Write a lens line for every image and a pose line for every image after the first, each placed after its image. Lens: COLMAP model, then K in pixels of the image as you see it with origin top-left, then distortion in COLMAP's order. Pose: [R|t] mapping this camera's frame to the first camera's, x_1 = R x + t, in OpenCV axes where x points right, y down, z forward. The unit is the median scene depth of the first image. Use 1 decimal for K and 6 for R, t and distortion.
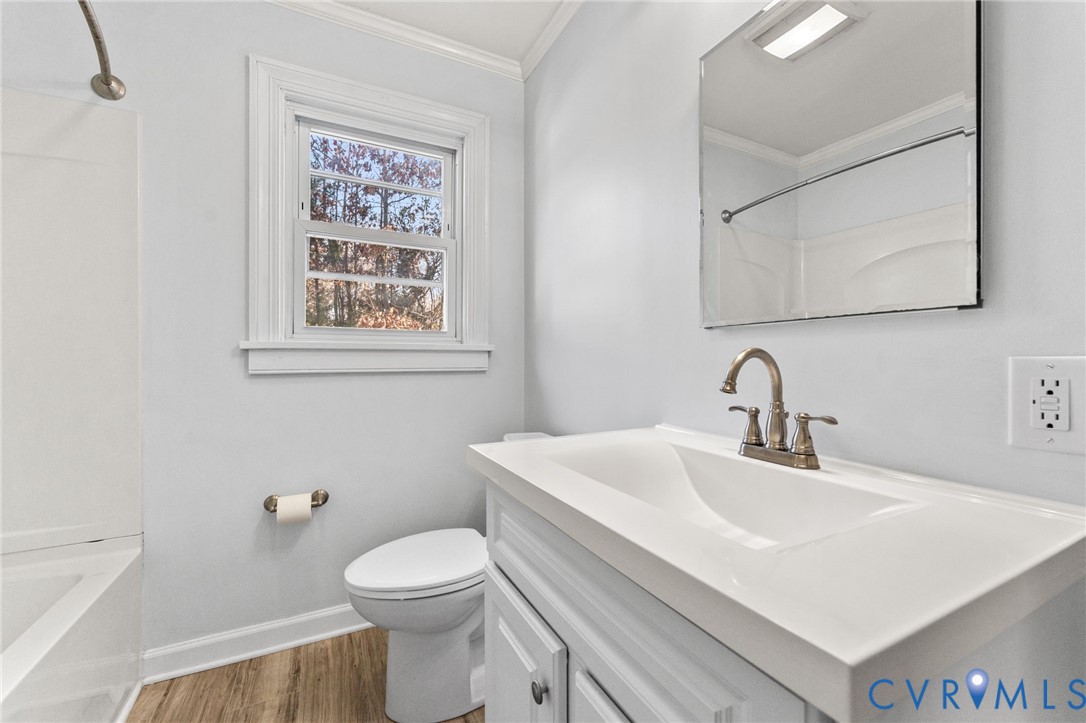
lens RADIAL K [[449.5, 0, 547.9], [0, 449.5, 358.0], [0, 0, 1]] dist [-0.000366, -0.000294]
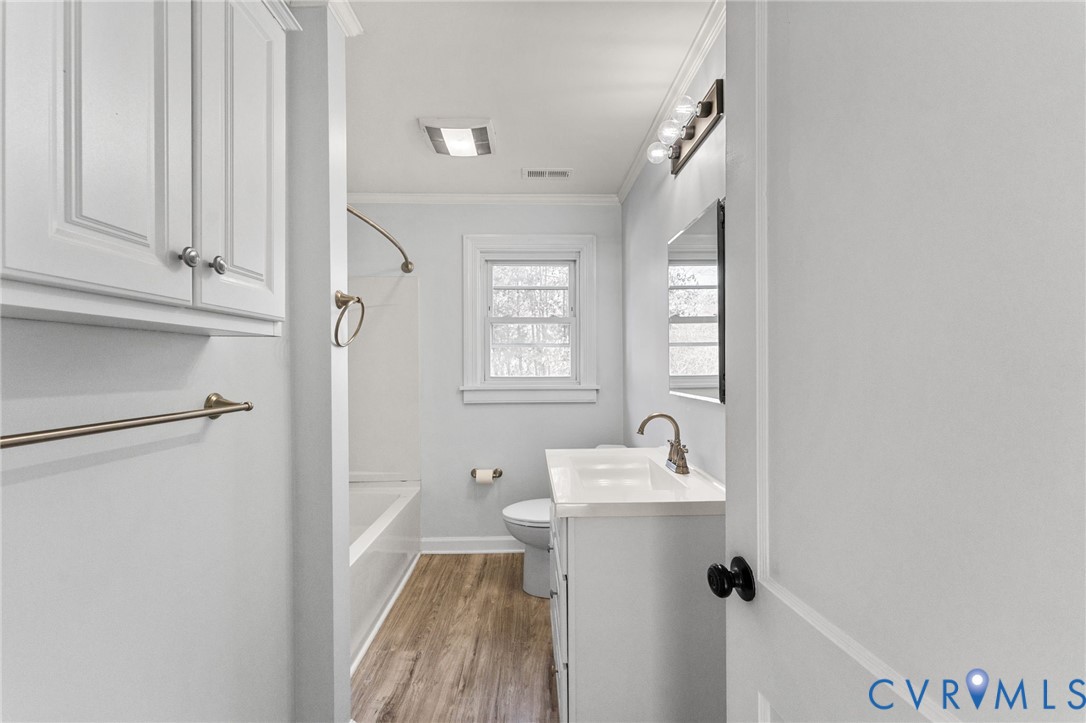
lens RADIAL K [[449.5, 0, 539.5], [0, 449.5, 365.9], [0, 0, 1]] dist [-0.000366, -0.000294]
pose [[0.898530, -0.003887, -0.438894, 0.462609], [0.003958, 0.999992, -0.000753, -0.121853], [0.438893, -0.001060, 0.898538, -0.574380]]
